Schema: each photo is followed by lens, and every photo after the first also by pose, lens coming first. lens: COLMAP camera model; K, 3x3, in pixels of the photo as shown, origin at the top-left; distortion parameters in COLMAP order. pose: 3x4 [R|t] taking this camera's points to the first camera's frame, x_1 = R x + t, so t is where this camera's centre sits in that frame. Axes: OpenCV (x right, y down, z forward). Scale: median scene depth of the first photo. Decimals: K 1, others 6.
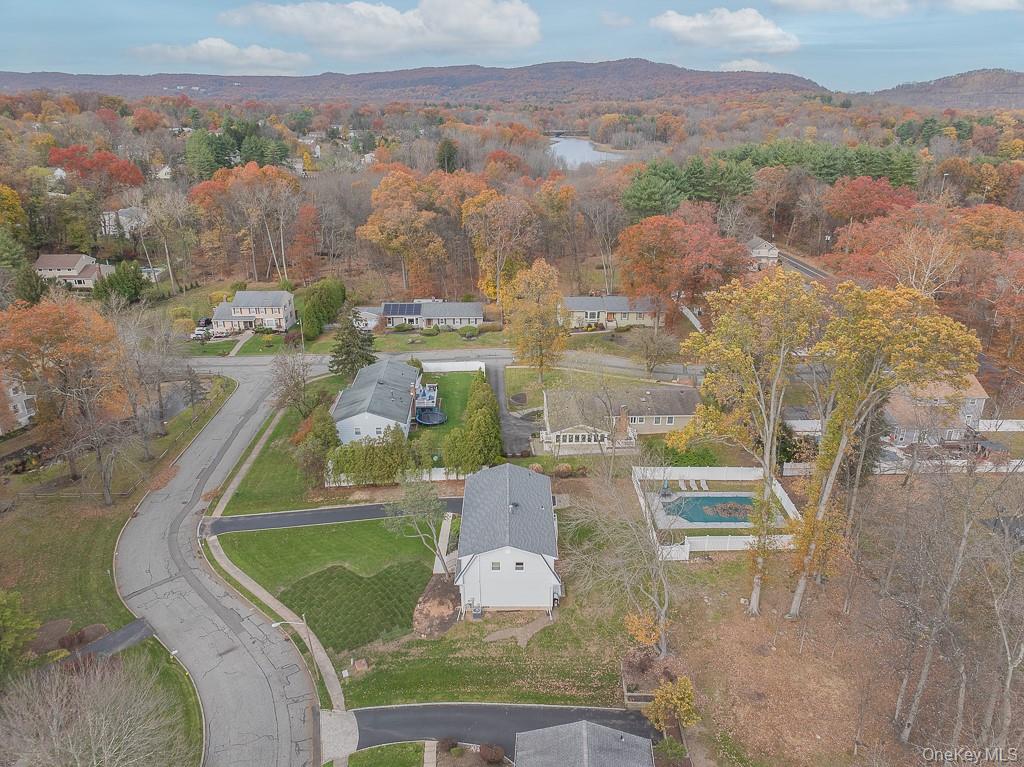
lens RADIAL K [[727.7, 0, 514.8], [0, 727.7, 366.0], [0, 0, 1]] dist [-0.039089, 0.003126]
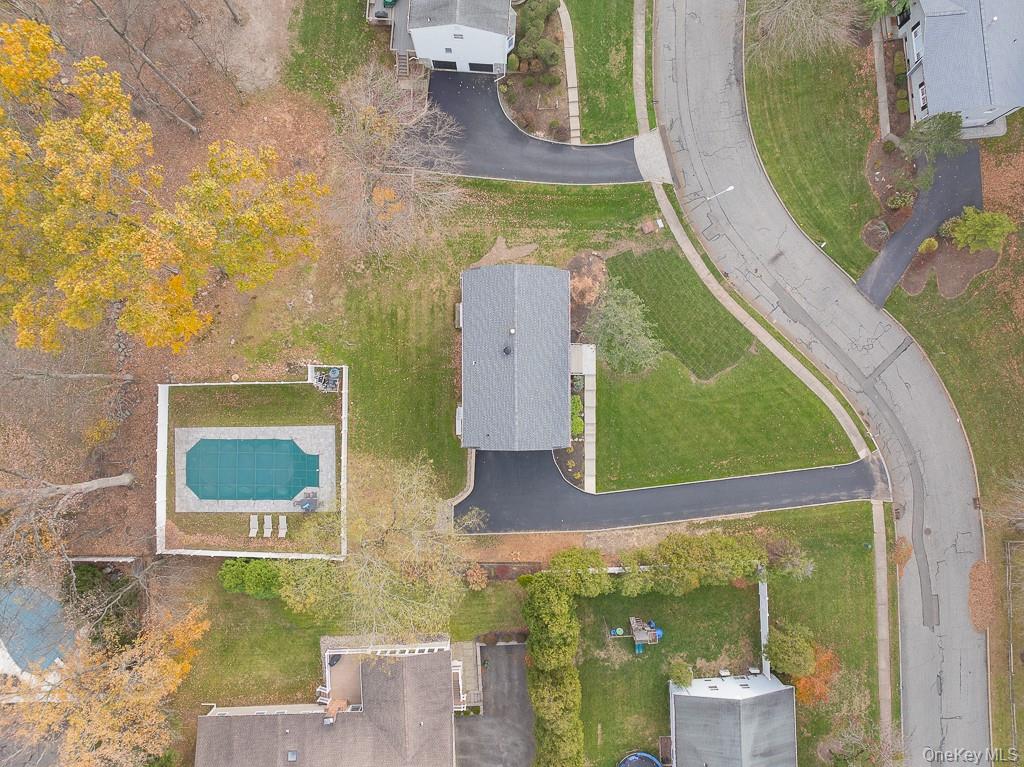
lens RADIAL K [[724.3, 0, 517.0], [0, 724.3, 382.3], [0, 0, 1]] dist [-0.009163, -0.055685]
pose [[-0.999782, -0.005371, -0.020173, 0.005941], [-0.017258, -0.331004, 0.943472, -0.581096], [-0.011745, 0.943614, 0.330839, 0.714363]]
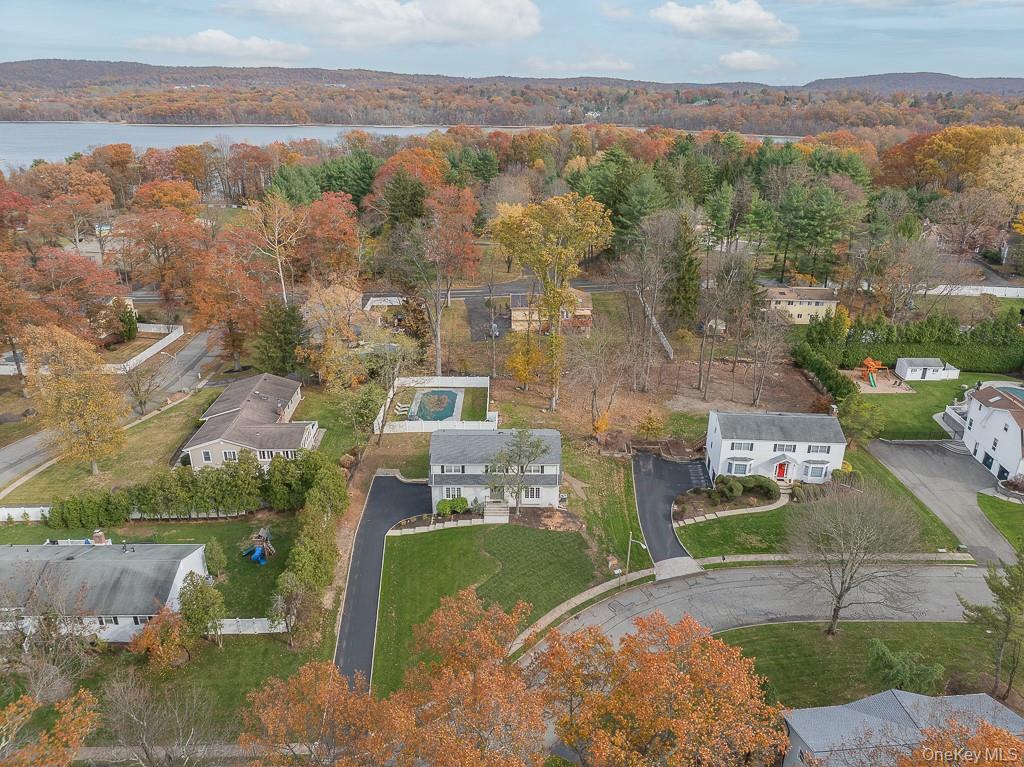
lens RADIAL K [[720.2, 0, 515.1], [0, 720.2, 383.1], [0, 0, 1]] dist [-0.032728, -0.000455]
pose [[0.013471, -0.387035, 0.921967, -1.028649], [0.347850, 0.866272, 0.358572, -0.293138], [-0.937453, 0.315876, 0.146300, 0.729498]]
